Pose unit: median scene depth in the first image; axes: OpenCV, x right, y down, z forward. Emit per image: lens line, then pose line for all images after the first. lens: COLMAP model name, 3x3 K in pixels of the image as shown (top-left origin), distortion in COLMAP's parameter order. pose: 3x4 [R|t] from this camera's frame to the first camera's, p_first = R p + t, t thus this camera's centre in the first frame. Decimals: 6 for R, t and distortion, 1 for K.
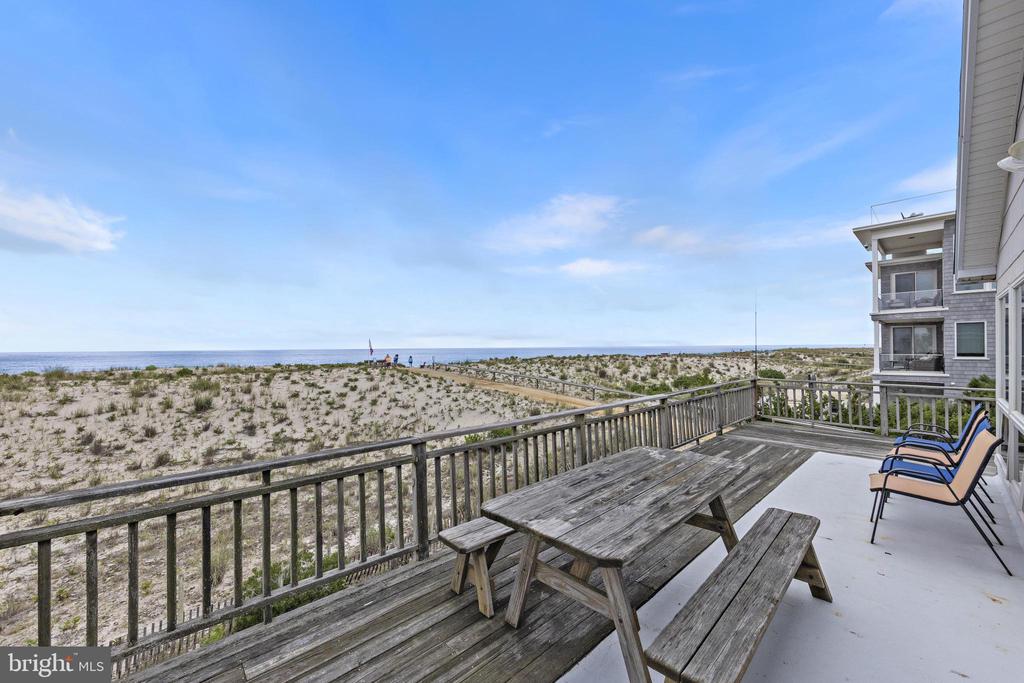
lens RADIAL K [[386.5, 0, 515.7], [0, 386.5, 347.9], [0, 0, 1]] dist [0.001362, 0.000173]
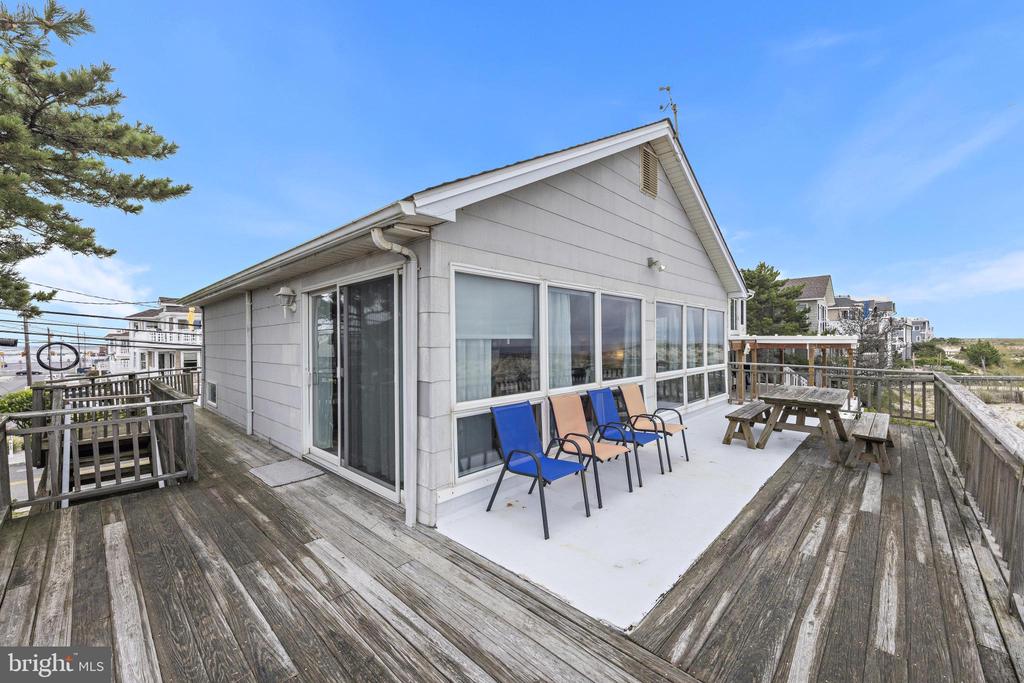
lens RADIAL K [[403.0, 0, 517.2], [0, 403.0, 343.6], [0, 0, 1]] dist [0.001117, 0.000024]
pose [[-0.997438, 0.018947, -0.068981, 0.314237], [0.018848, 0.999820, 0.002084, 0.003999], [0.069008, 0.000778, -0.997616, 0.474374]]
